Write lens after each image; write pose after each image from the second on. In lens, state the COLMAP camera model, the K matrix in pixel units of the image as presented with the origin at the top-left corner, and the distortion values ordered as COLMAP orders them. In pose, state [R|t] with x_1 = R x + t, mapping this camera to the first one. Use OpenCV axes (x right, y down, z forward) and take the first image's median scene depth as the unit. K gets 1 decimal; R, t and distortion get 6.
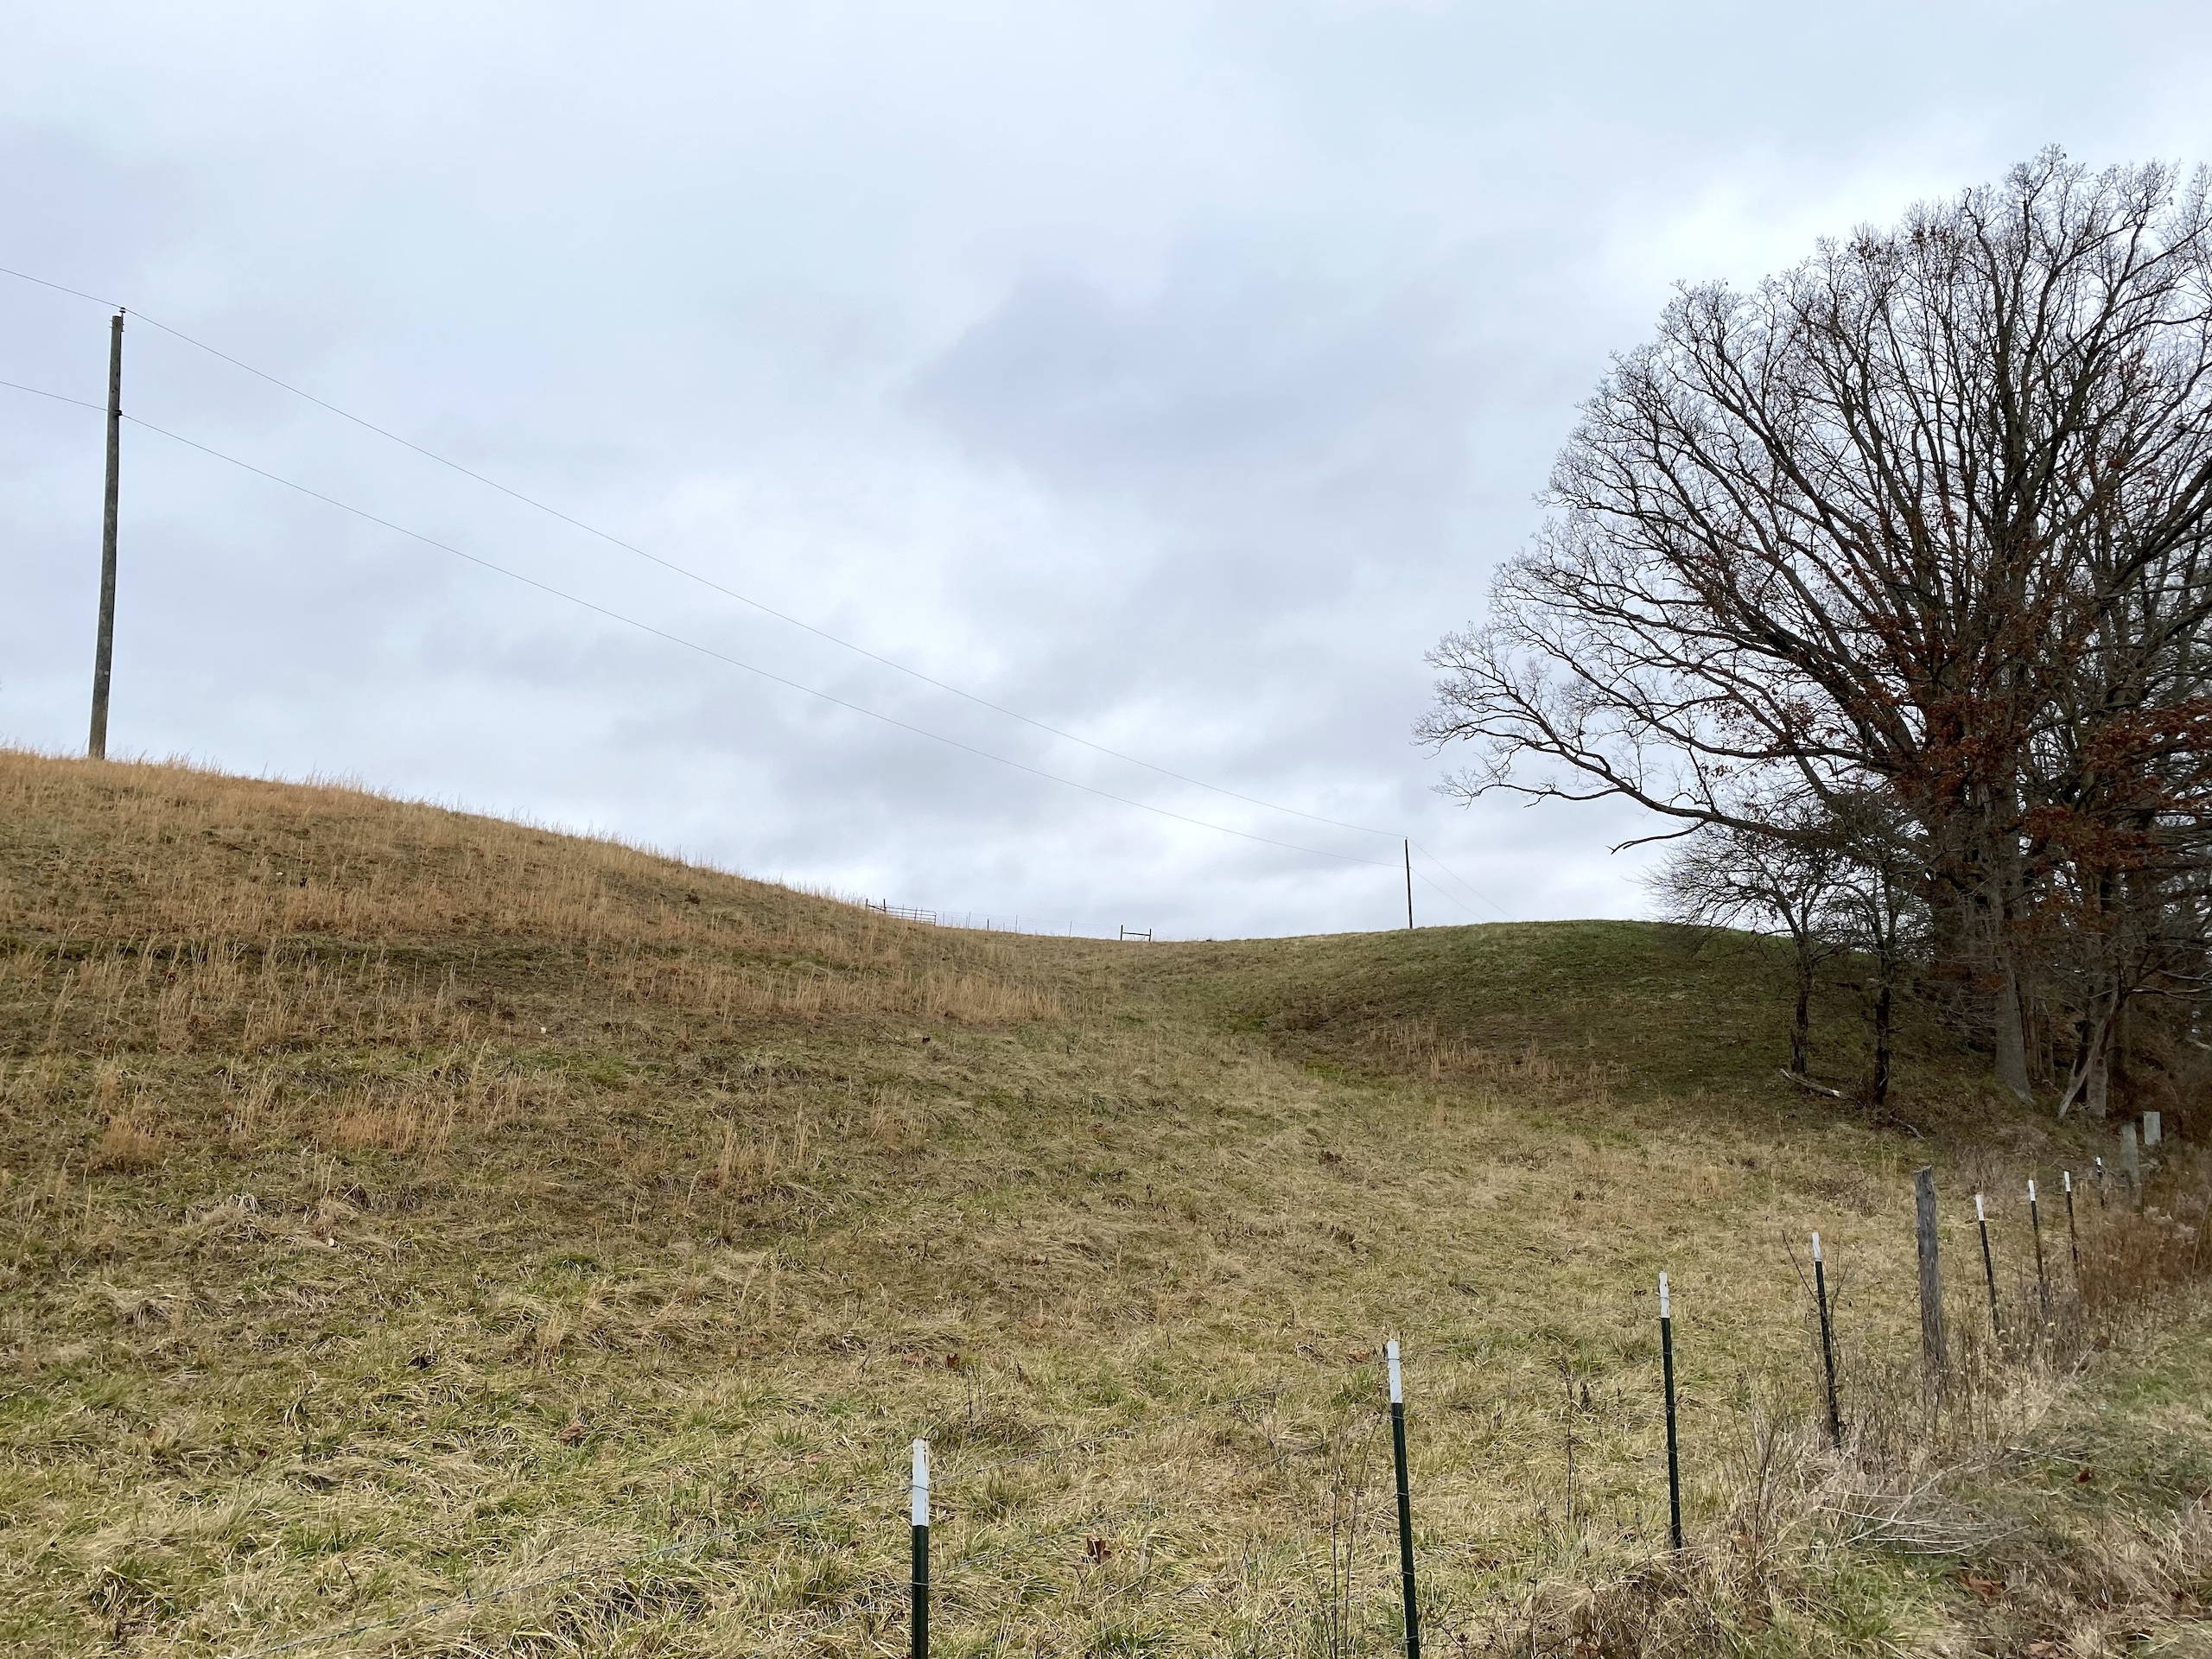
lens RADIAL K [[1637.2, 0, 1103.8], [0, 1637.2, 824.9], [0, 0, 1]] dist [0.049018, -0.062249]
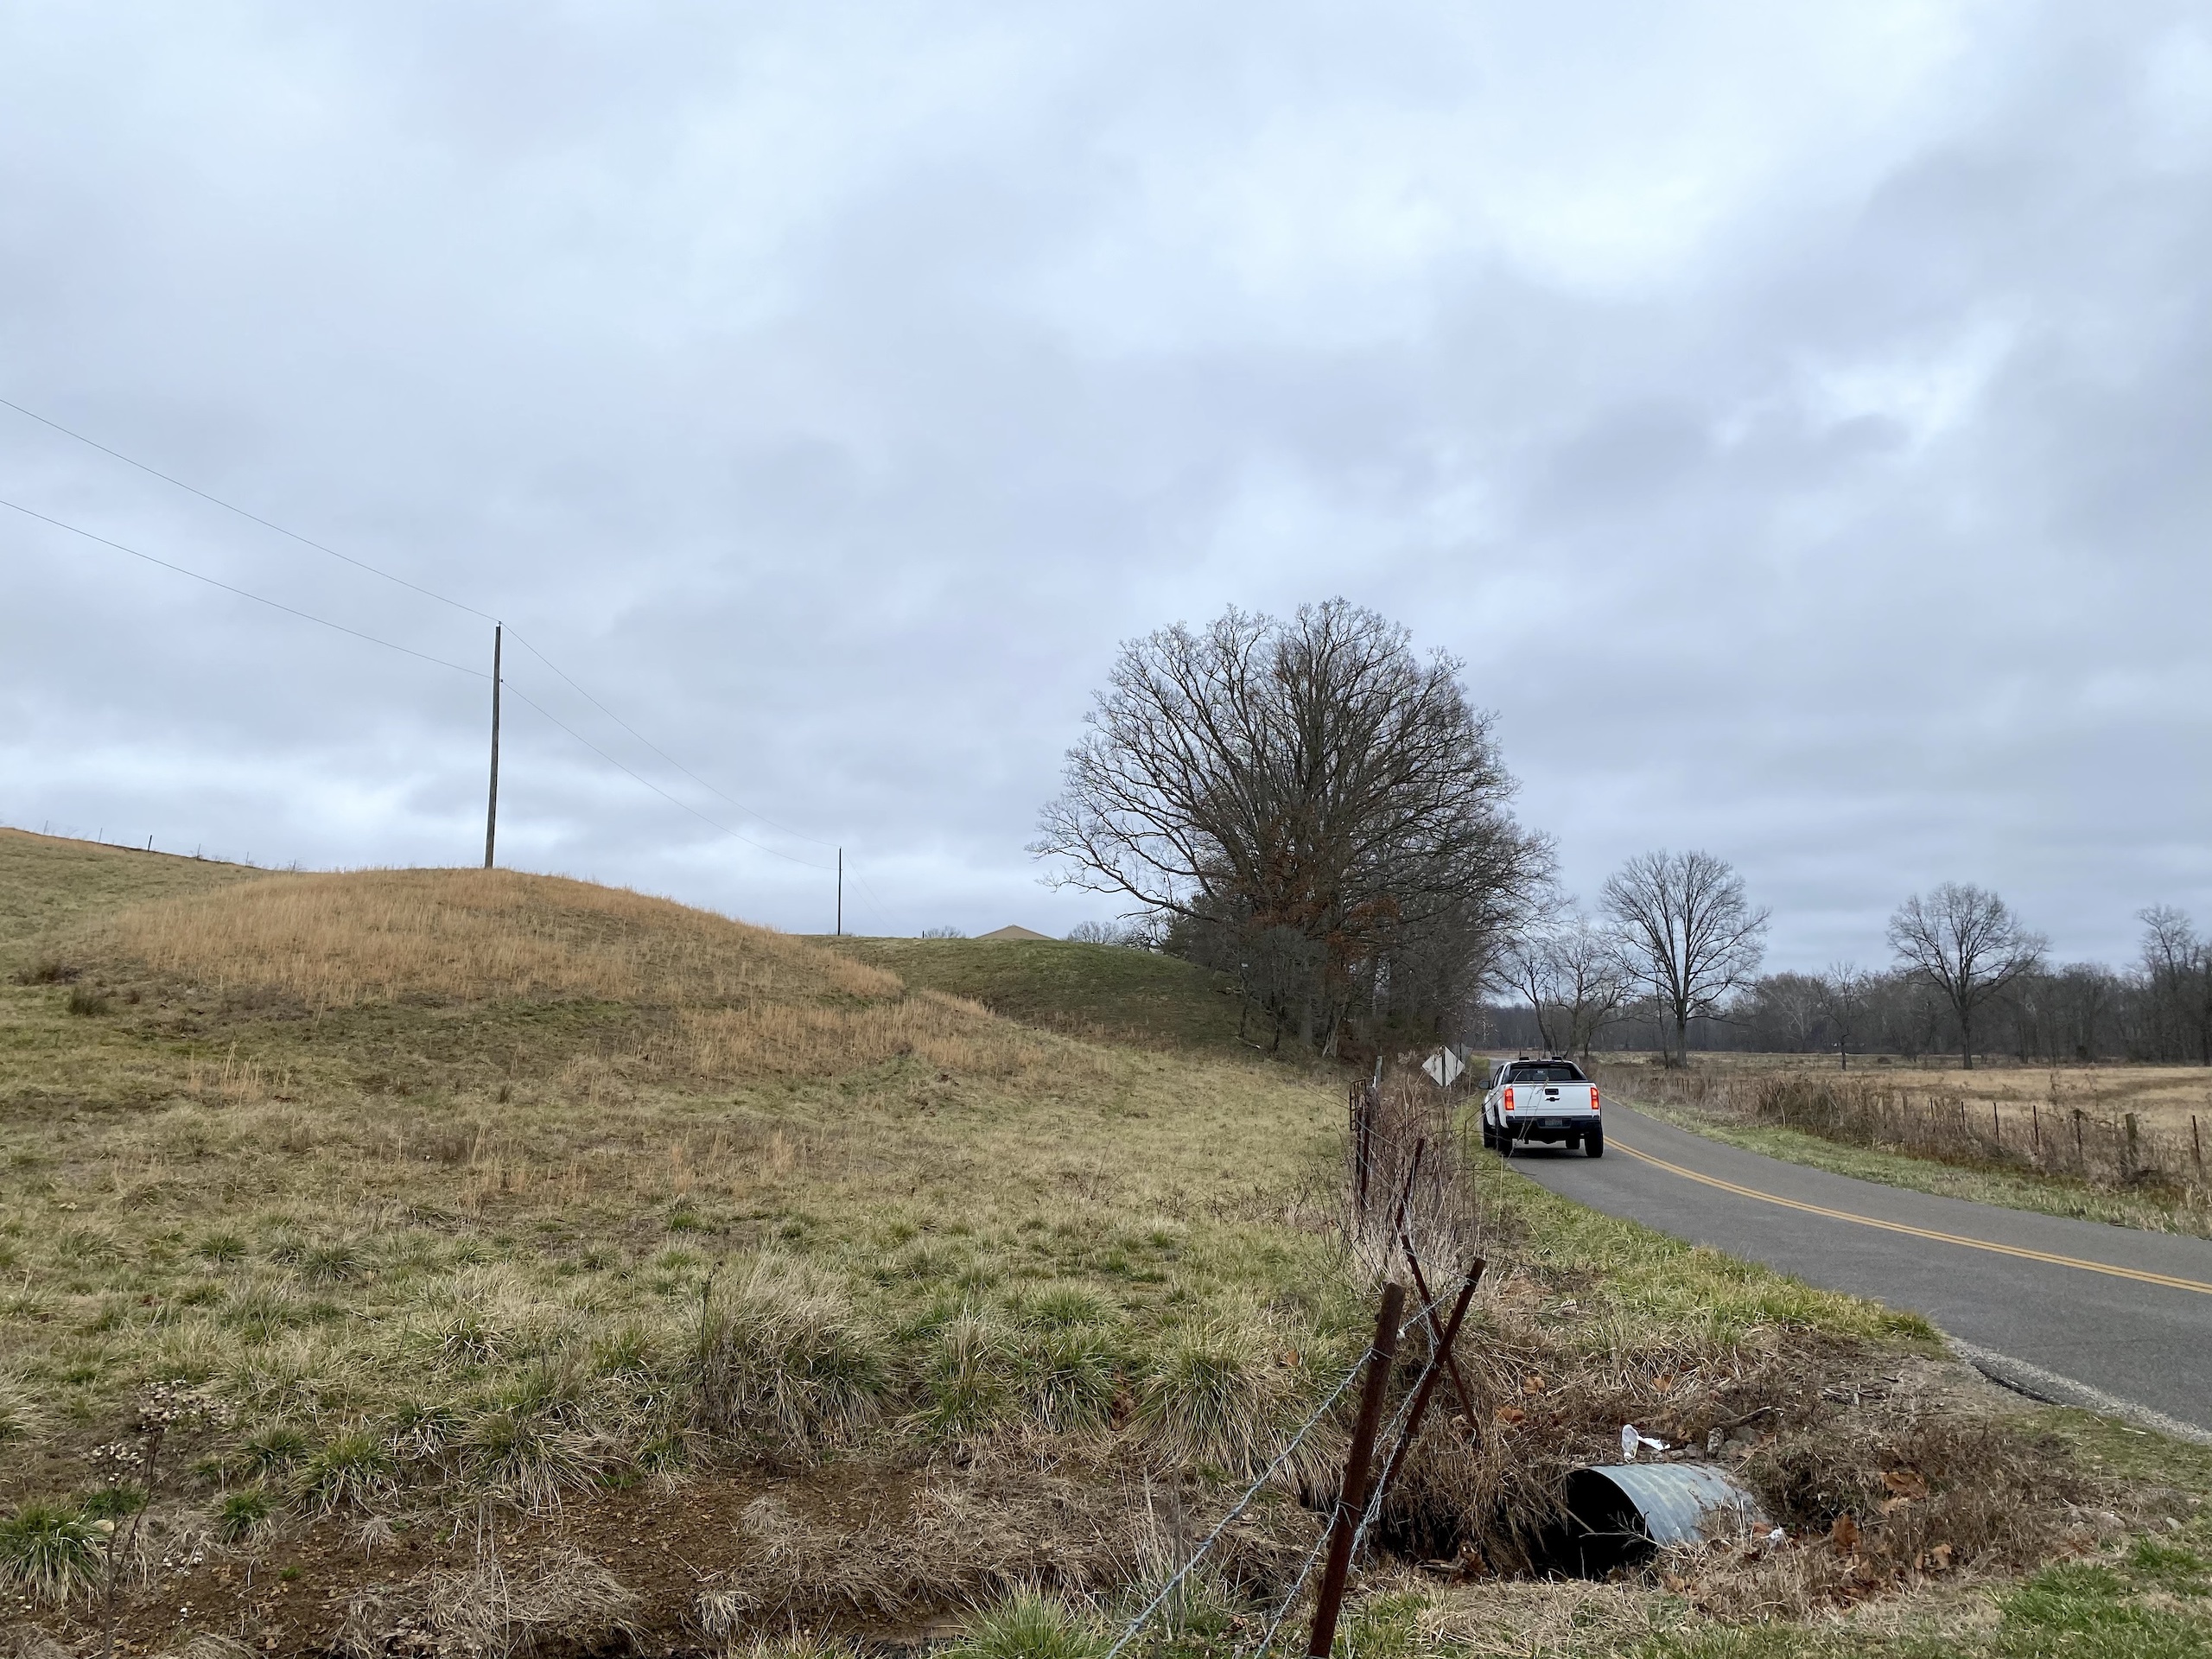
lens RADIAL K [[1637.2, 0, 1079.5], [0, 1637.2, 792.2], [0, 0, 1]] dist [0.049018, -0.062249]
pose [[0.858626, 0.067014, 0.508202, -0.686993], [-0.060704, 0.997734, -0.029005, -0.074083], [-0.508995, -0.005945, 0.860749, -0.570859]]
